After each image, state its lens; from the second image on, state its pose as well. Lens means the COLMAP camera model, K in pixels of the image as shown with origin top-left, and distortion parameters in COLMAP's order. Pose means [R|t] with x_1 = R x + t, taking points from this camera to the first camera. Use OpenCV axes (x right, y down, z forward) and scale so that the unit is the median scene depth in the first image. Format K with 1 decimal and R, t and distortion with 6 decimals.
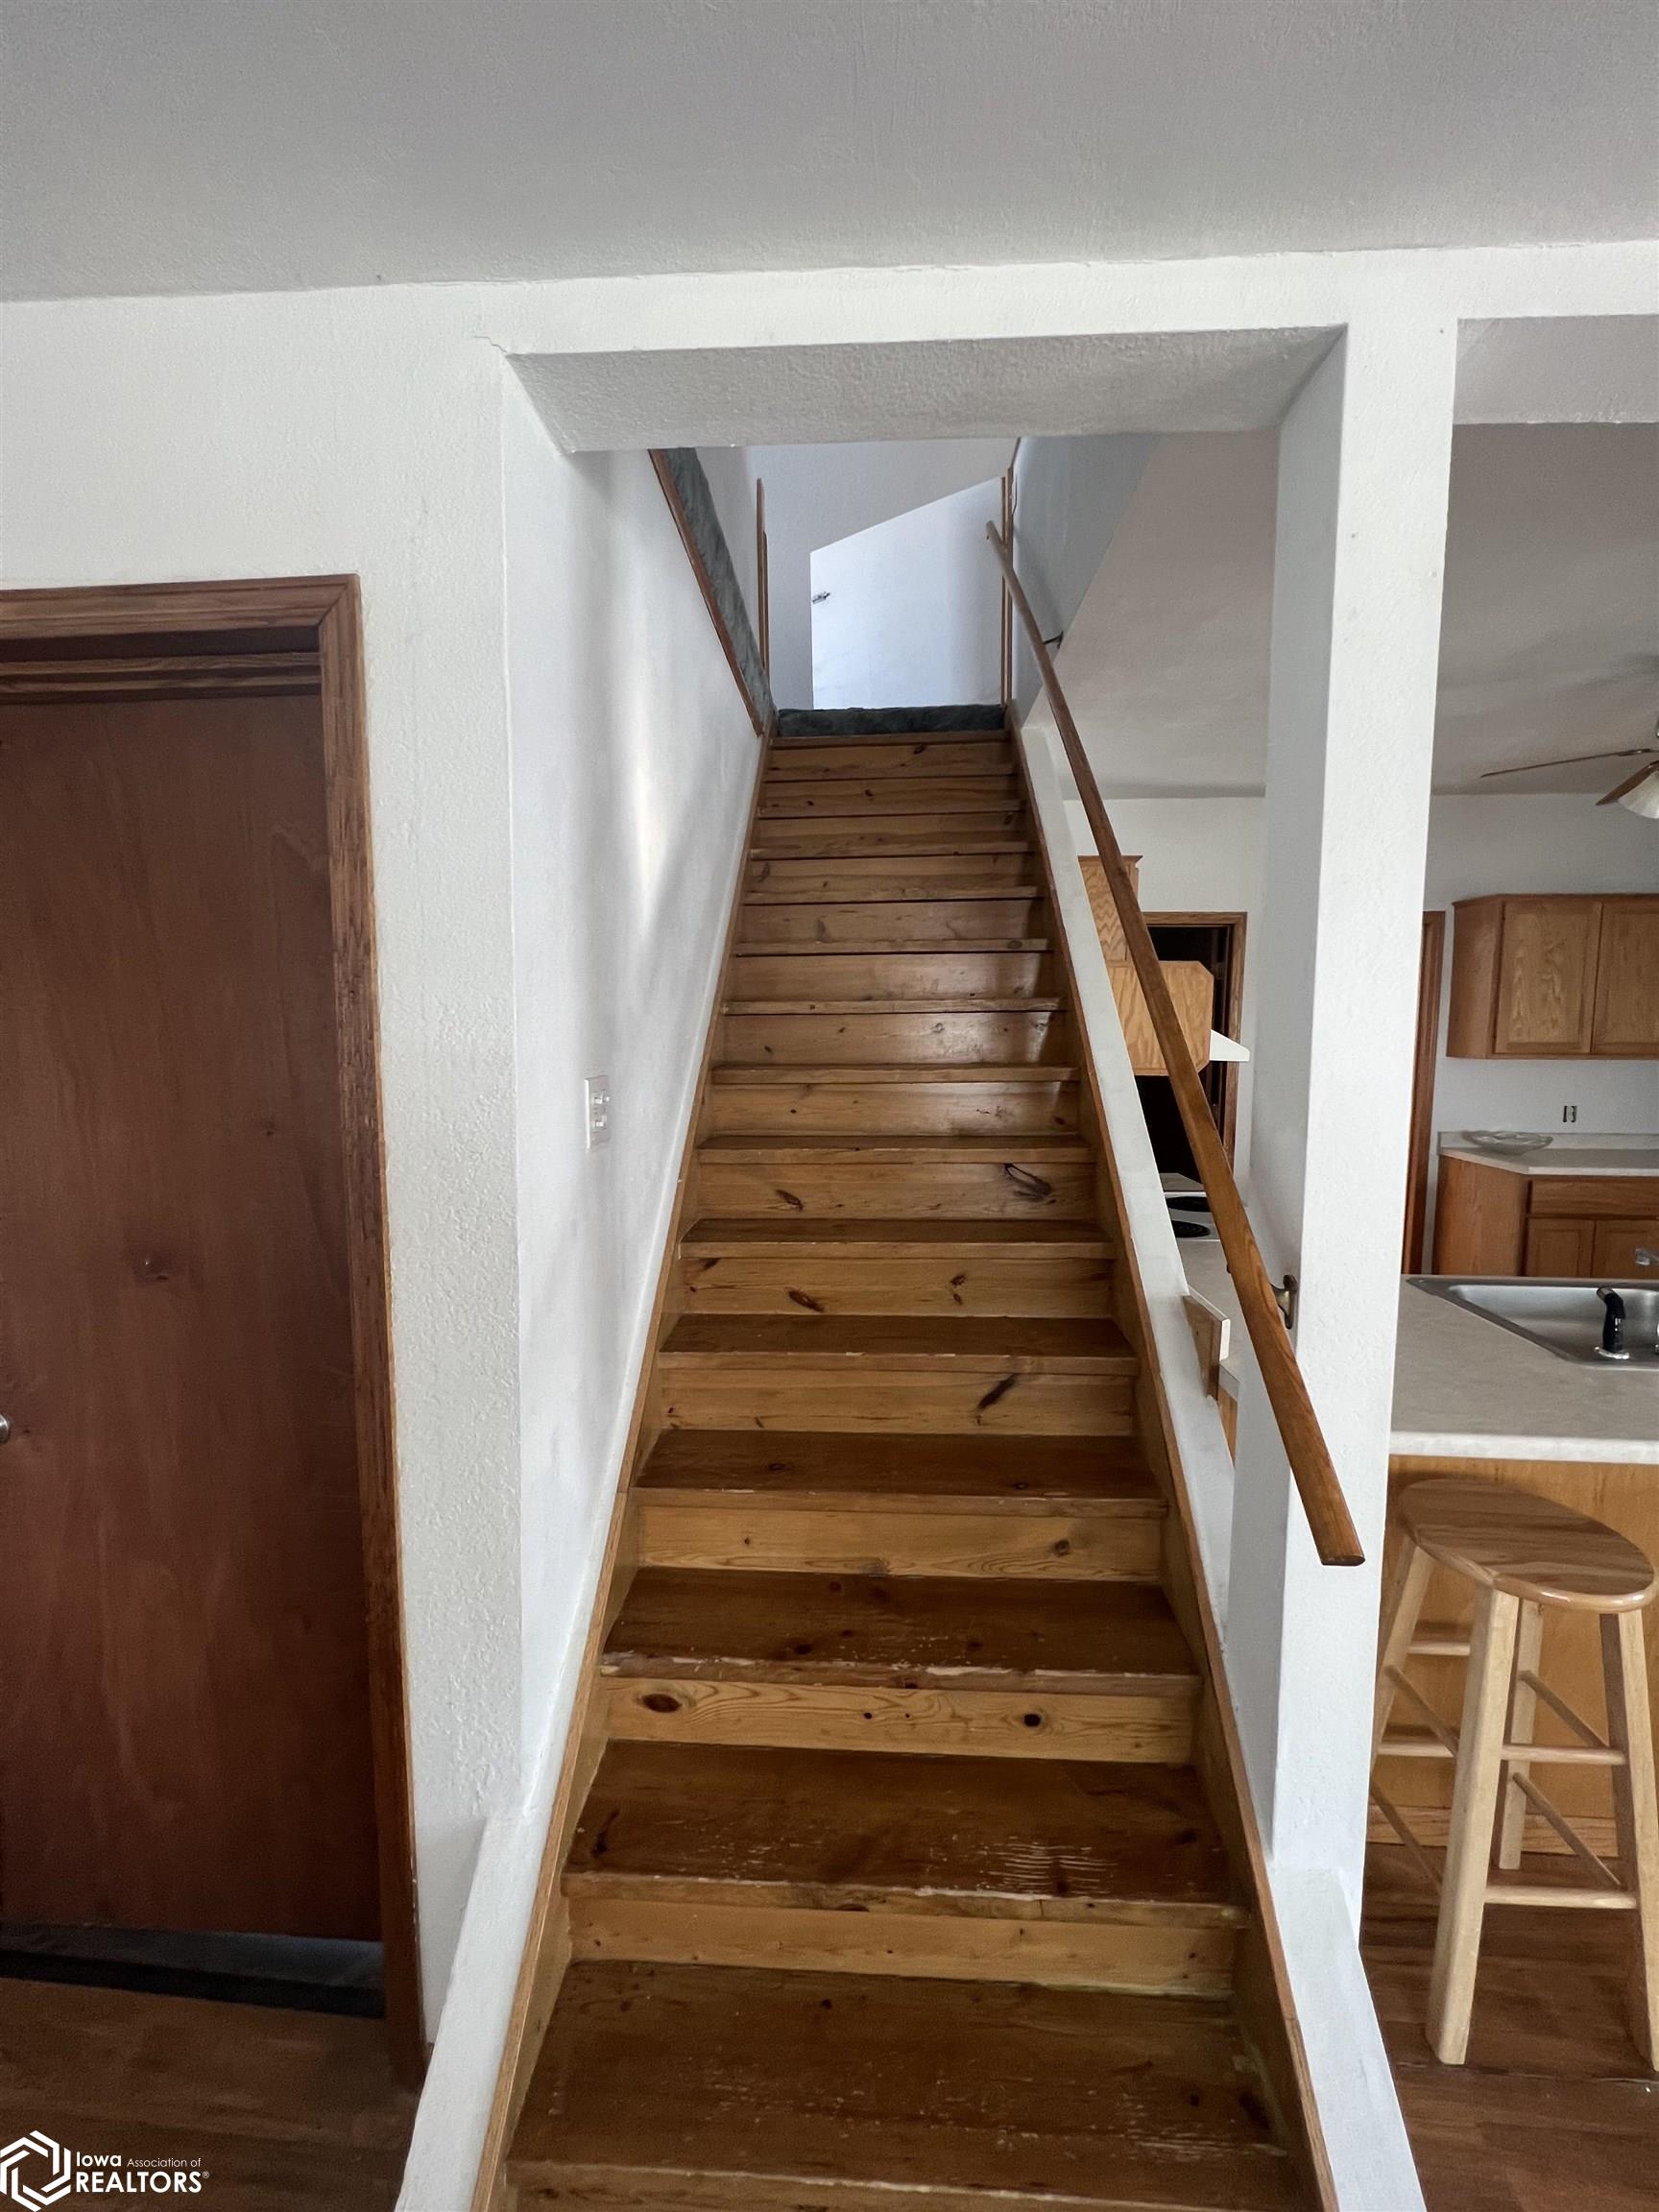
lens RADIAL K [[877.5, 0, 824.0], [0, 877.5, 1105.6], [0, 0, 1]] dist [-0.000808, -0.000129]
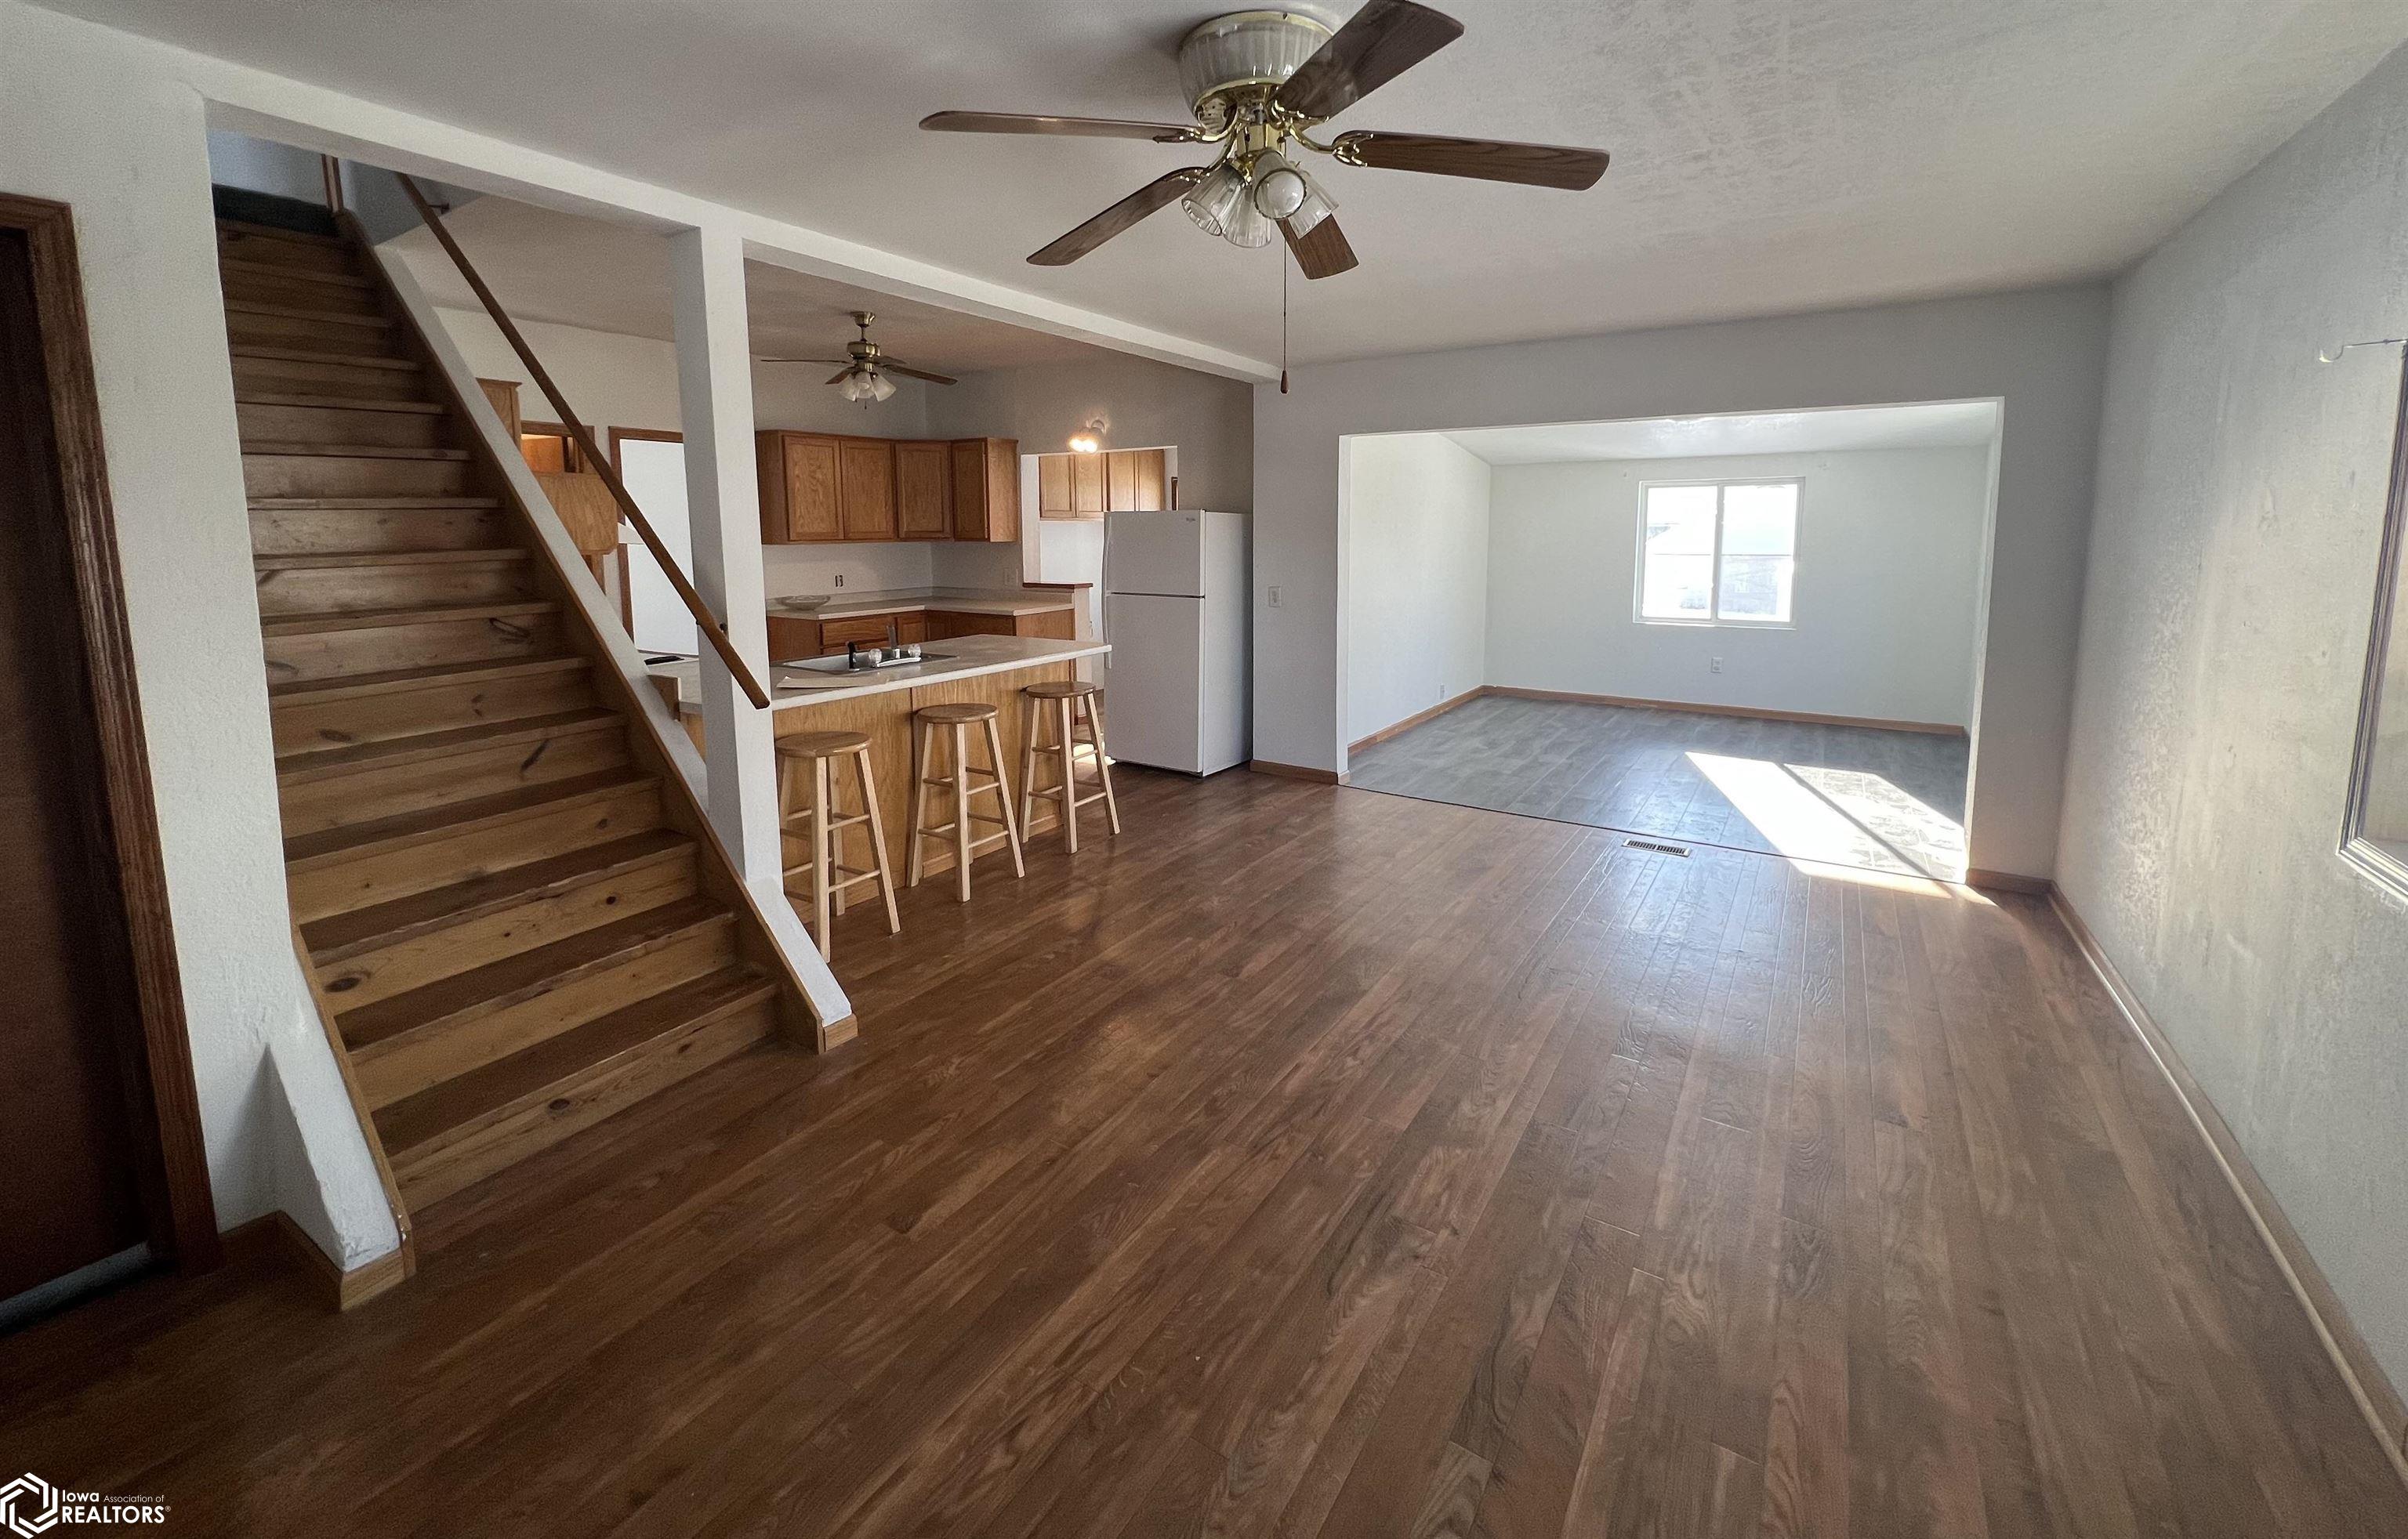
lens RADIAL K [[965.9, 0, 1210.2], [0, 965.9, 630.5], [0, 0, 1]] dist [0.002144, 0.000216]
pose [[0.488425, -0.103885, 0.866400, -0.565991], [0.092850, 0.993438, 0.066774, 0.089145], [-0.867652, 0.047831, 0.494866, -0.739811]]
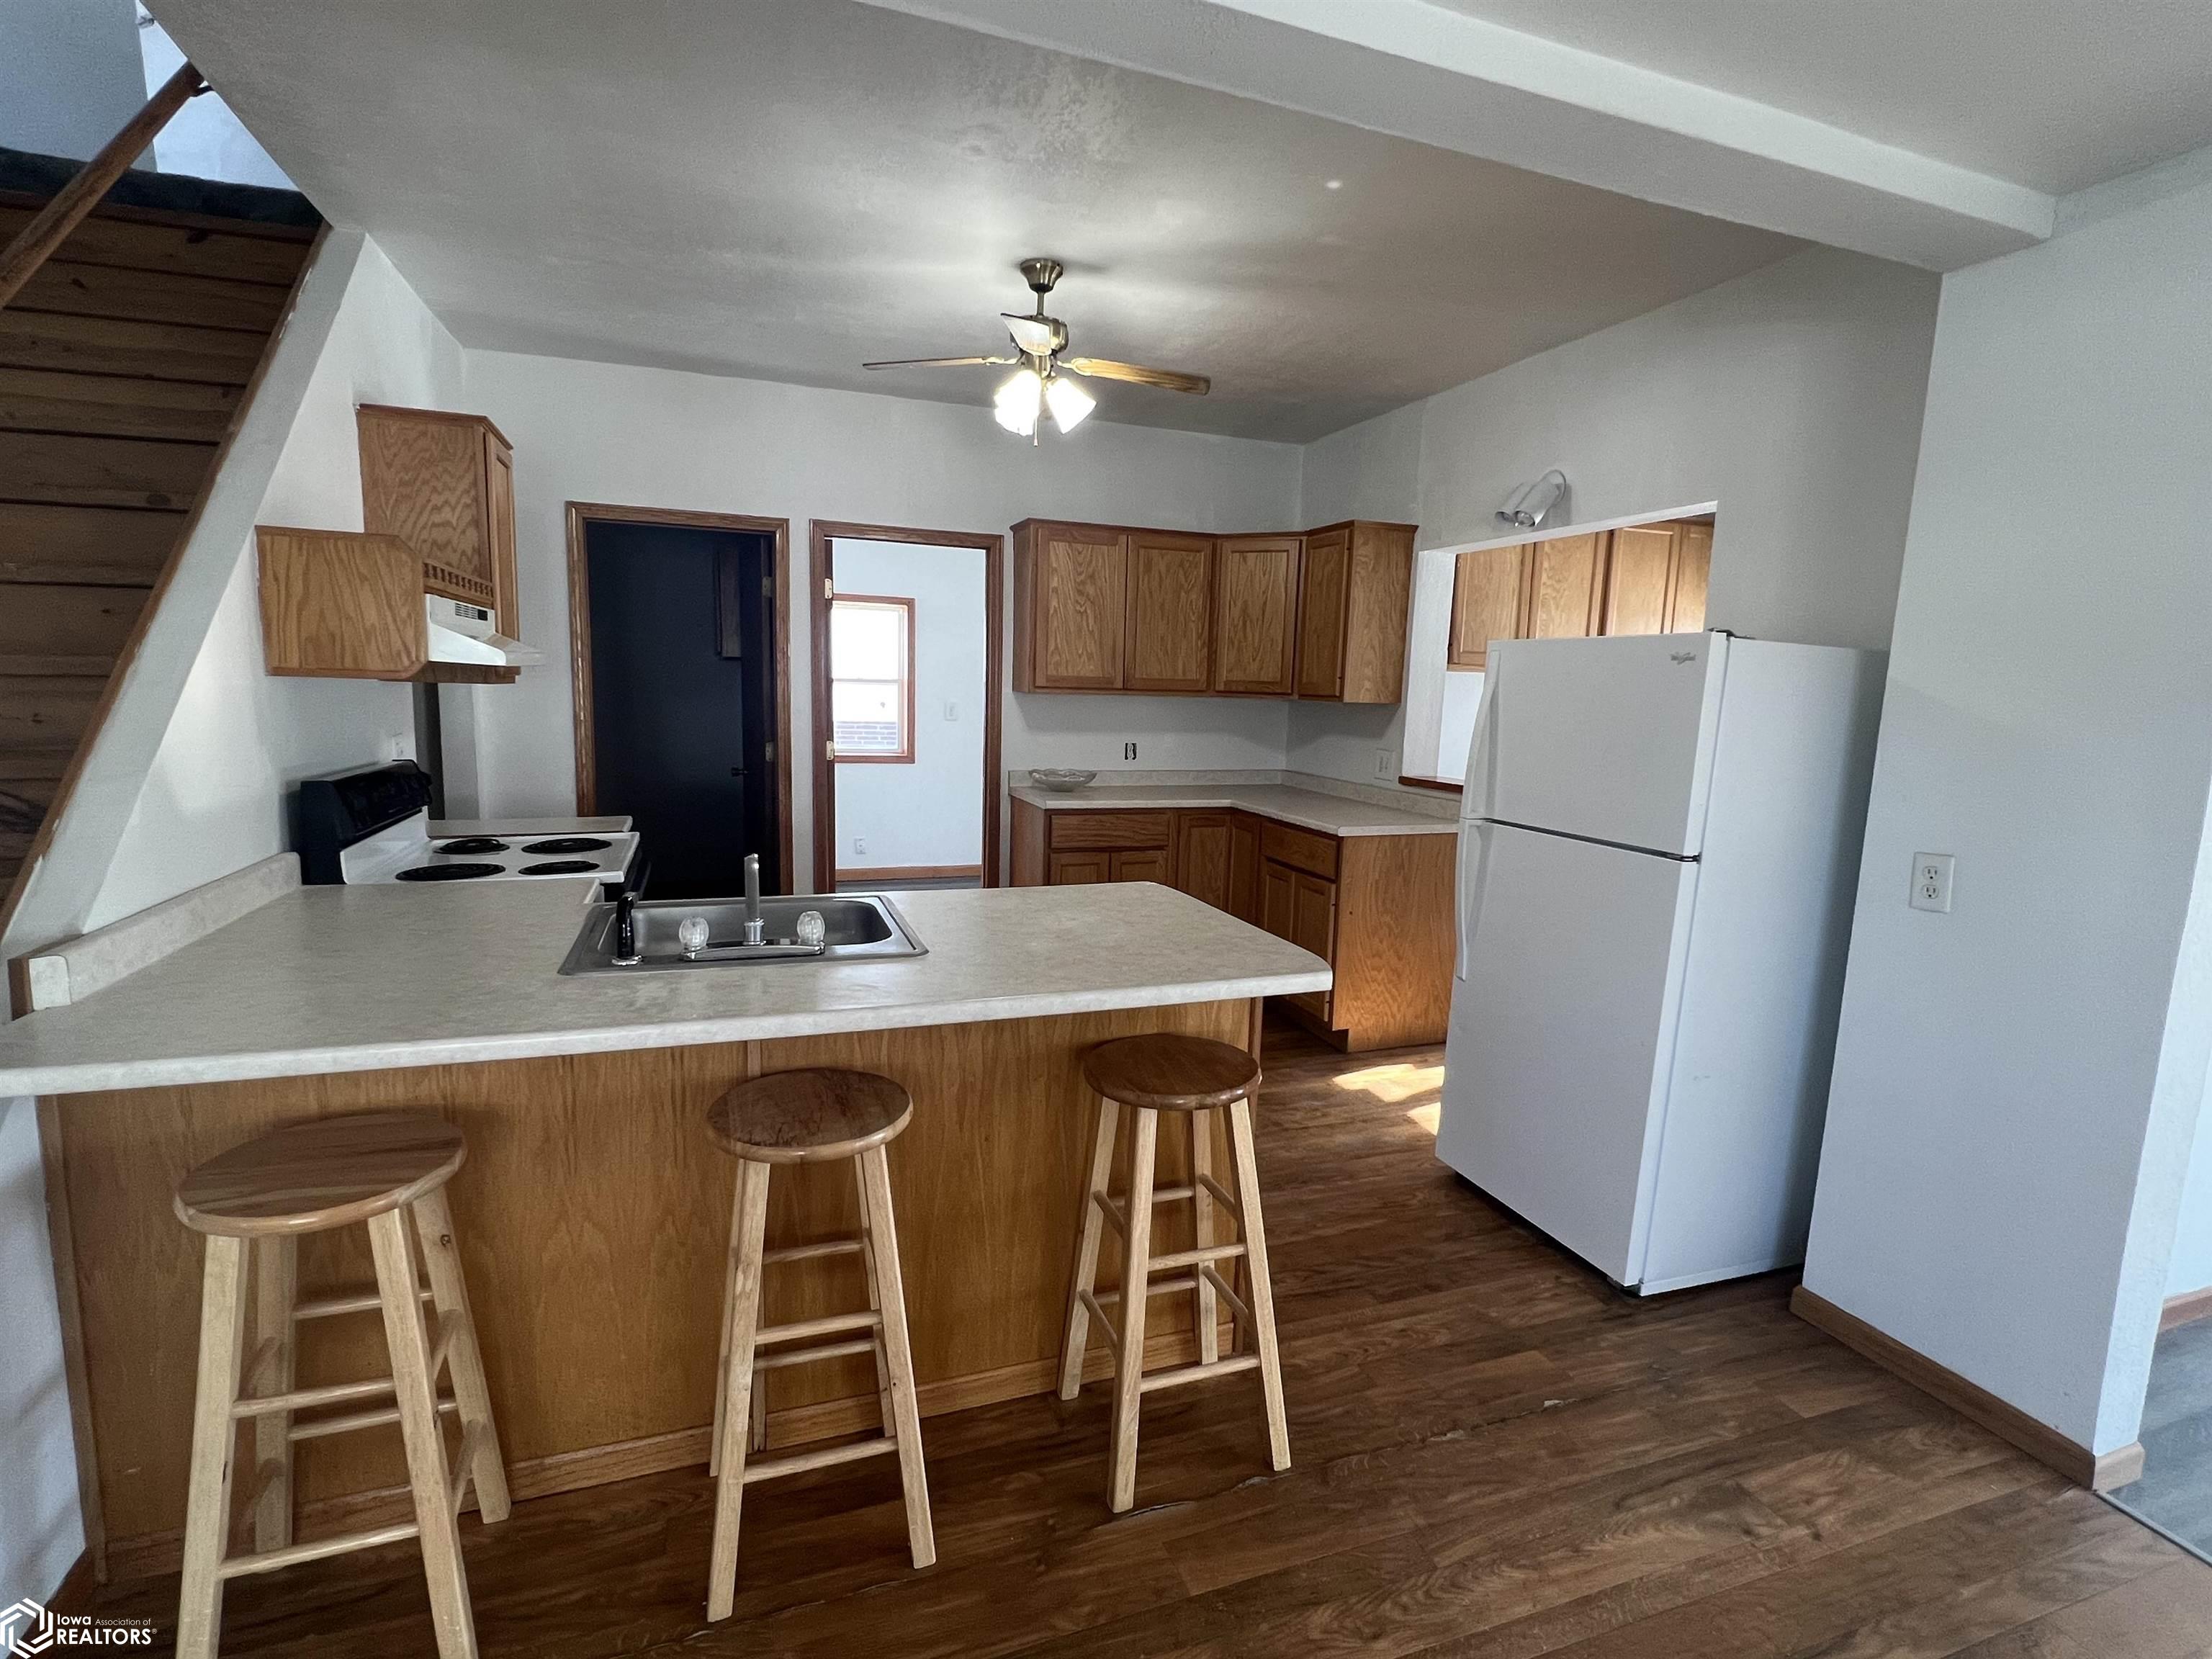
lens RADIAL K [[1042.9, 0, 1105.3], [0, 1042.9, 837.8], [0, 0, 1]] dist [-0.002202, -0.000606]
pose [[0.914703, -0.039420, 0.402200, 0.727722], [0.016351, 0.998026, 0.060631, 0.074883], [-0.403796, -0.048883, 0.913542, -0.167909]]
